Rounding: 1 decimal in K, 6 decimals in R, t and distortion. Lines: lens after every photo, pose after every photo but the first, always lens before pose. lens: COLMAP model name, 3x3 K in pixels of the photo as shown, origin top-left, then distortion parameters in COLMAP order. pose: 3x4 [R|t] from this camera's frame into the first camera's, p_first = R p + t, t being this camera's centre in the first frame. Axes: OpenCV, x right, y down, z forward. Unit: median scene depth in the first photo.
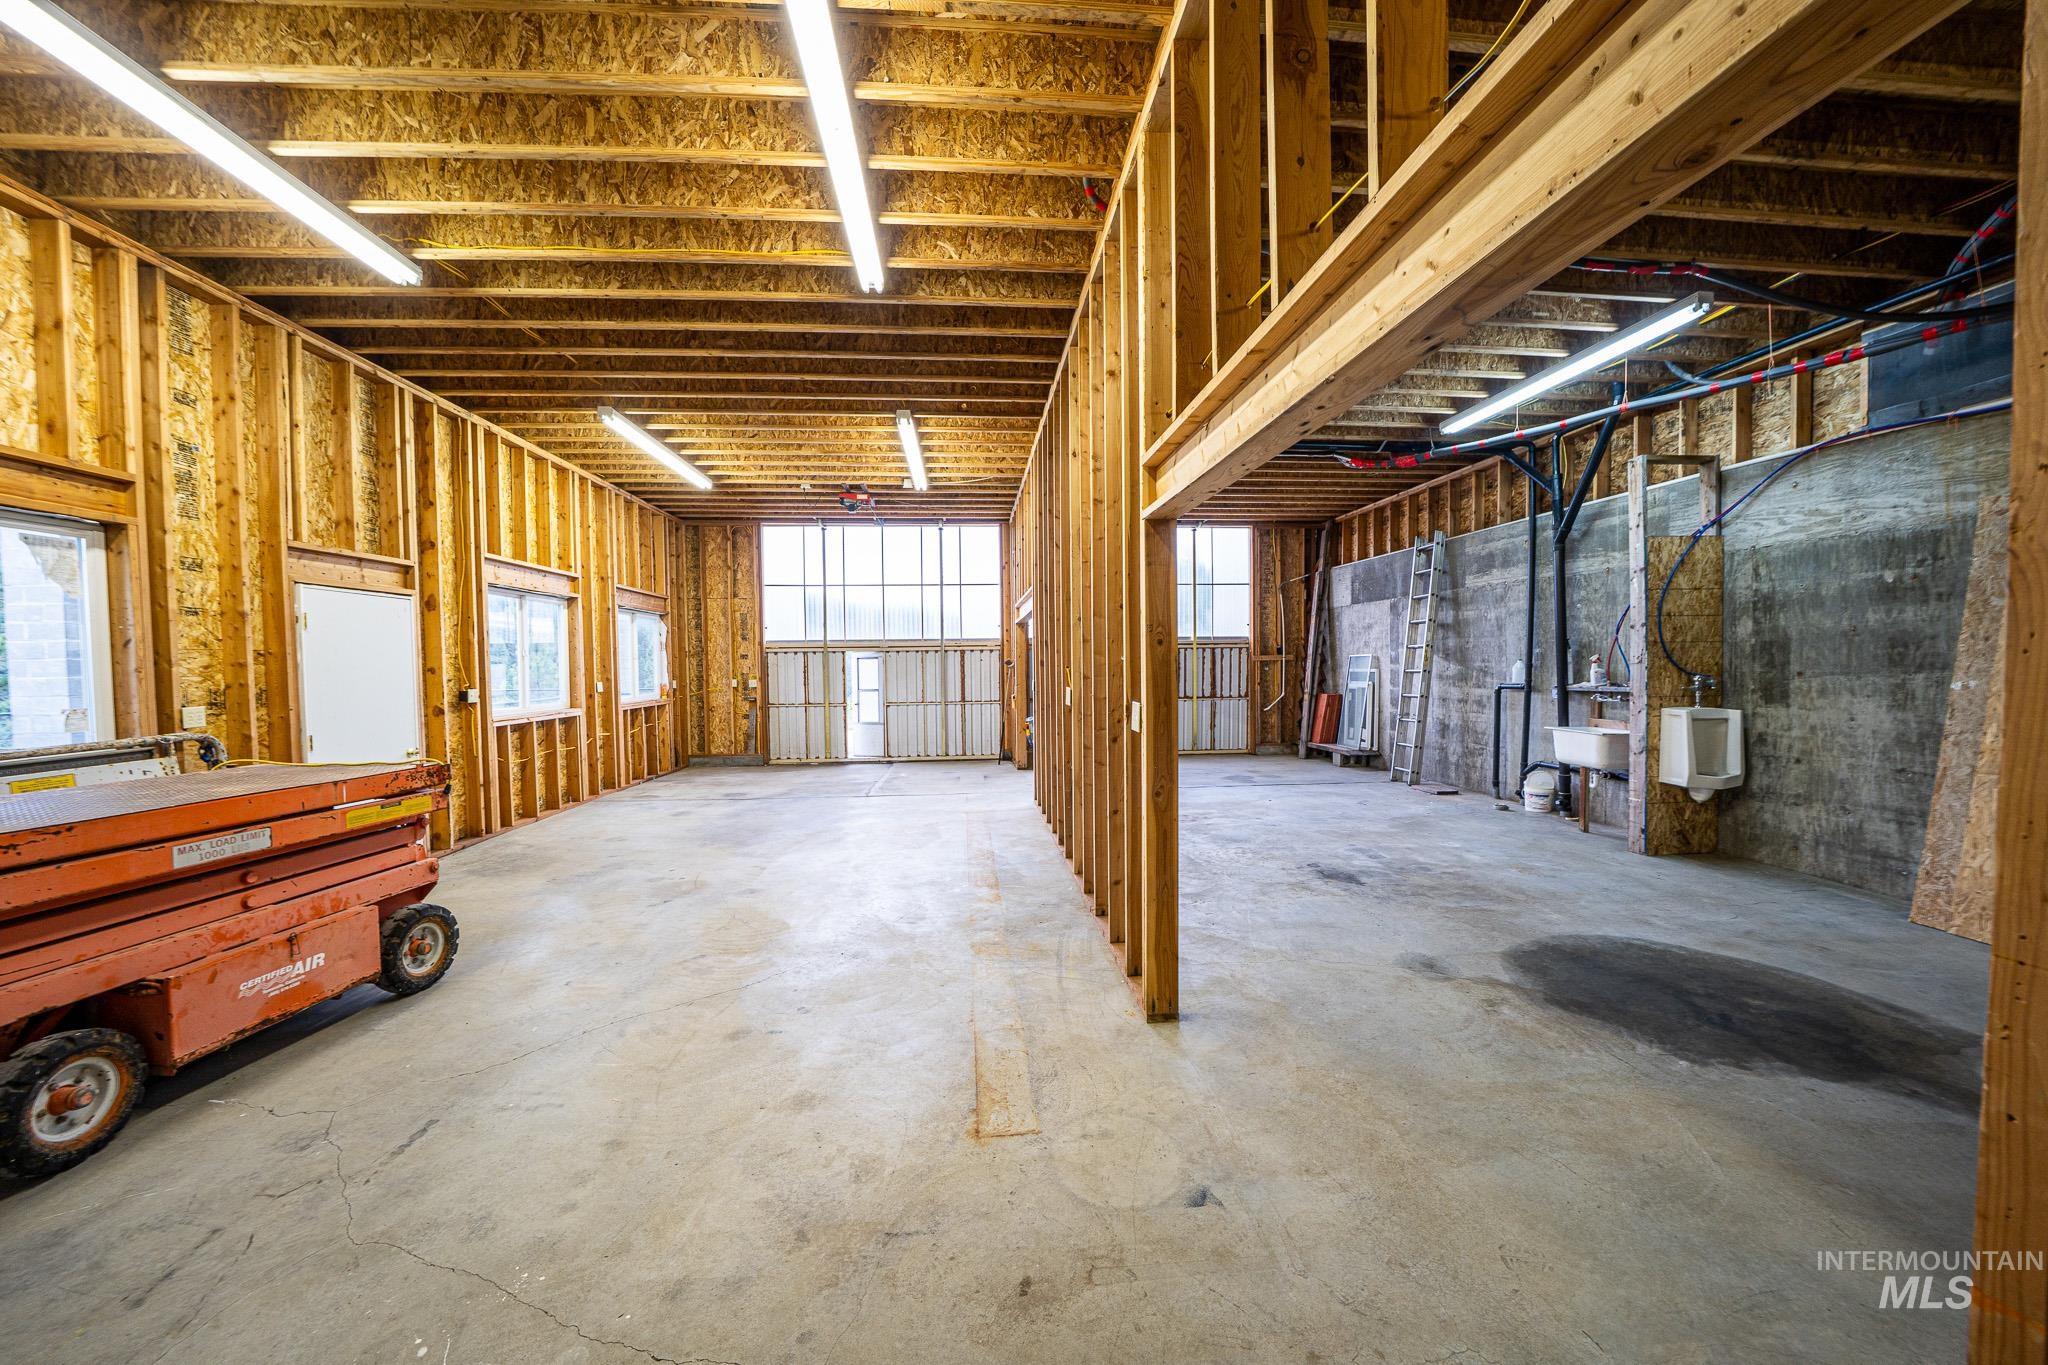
lens RADIAL K [[715.3, 0, 1032.9], [0, 715.3, 689.3], [0, 0, 1]] dist [-0.022696, 0.000903]
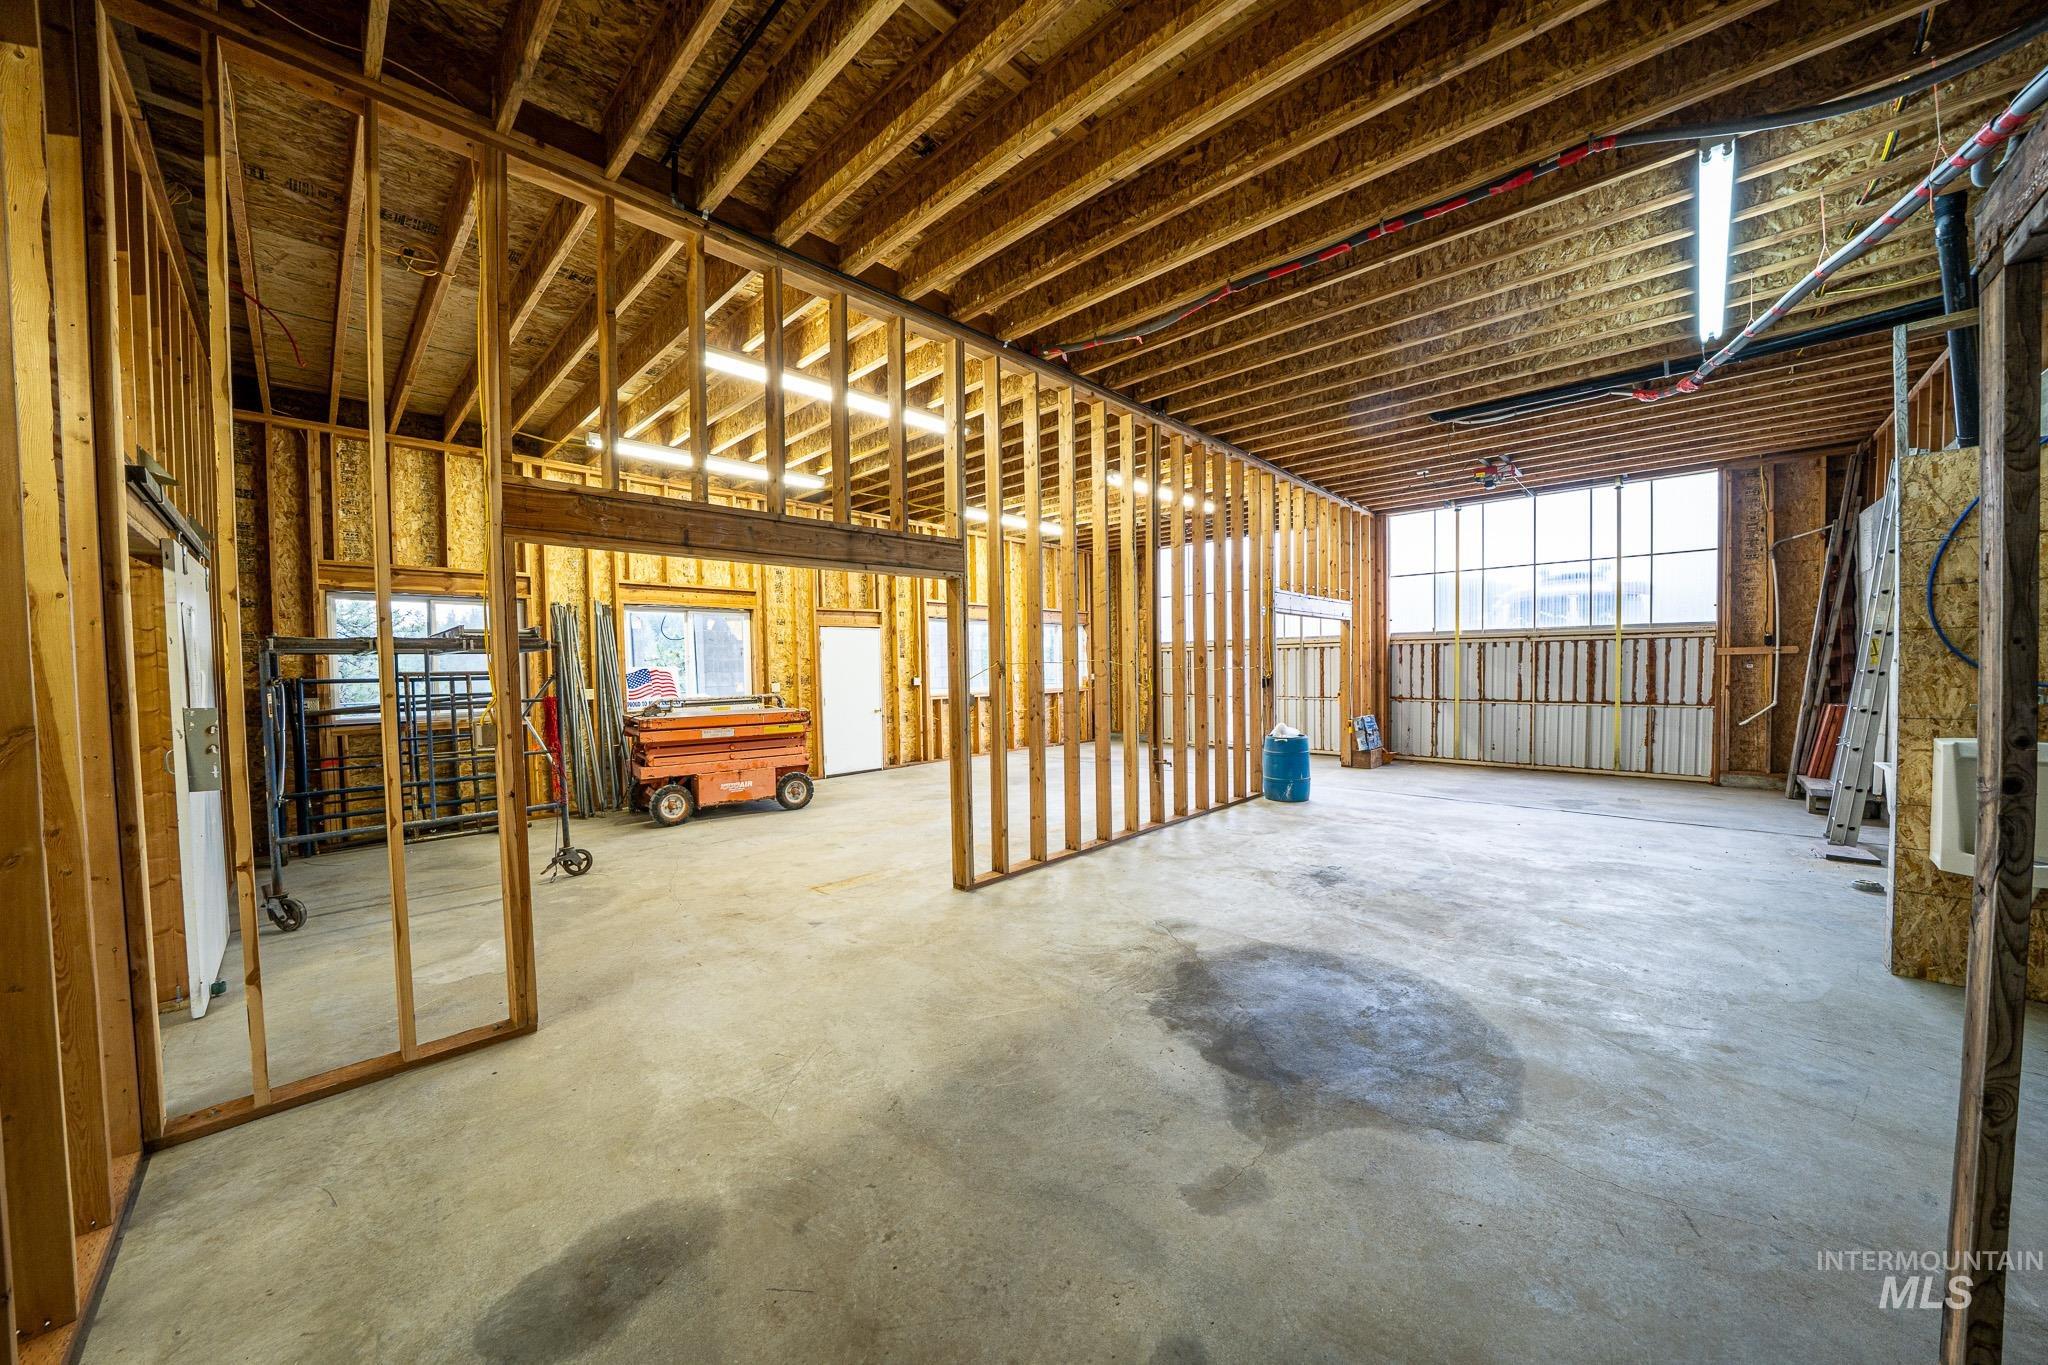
lens RADIAL K [[715.3, 0, 1040.8], [0, 715.3, 692.7], [0, 0, 1]] dist [-0.022696, 0.000903]
pose [[0.665602, 0.029918, -0.745707, 0.848206], [-0.019837, 0.999552, 0.022396, -0.009954], [0.746043, -0.000115, 0.665897, 0.035281]]
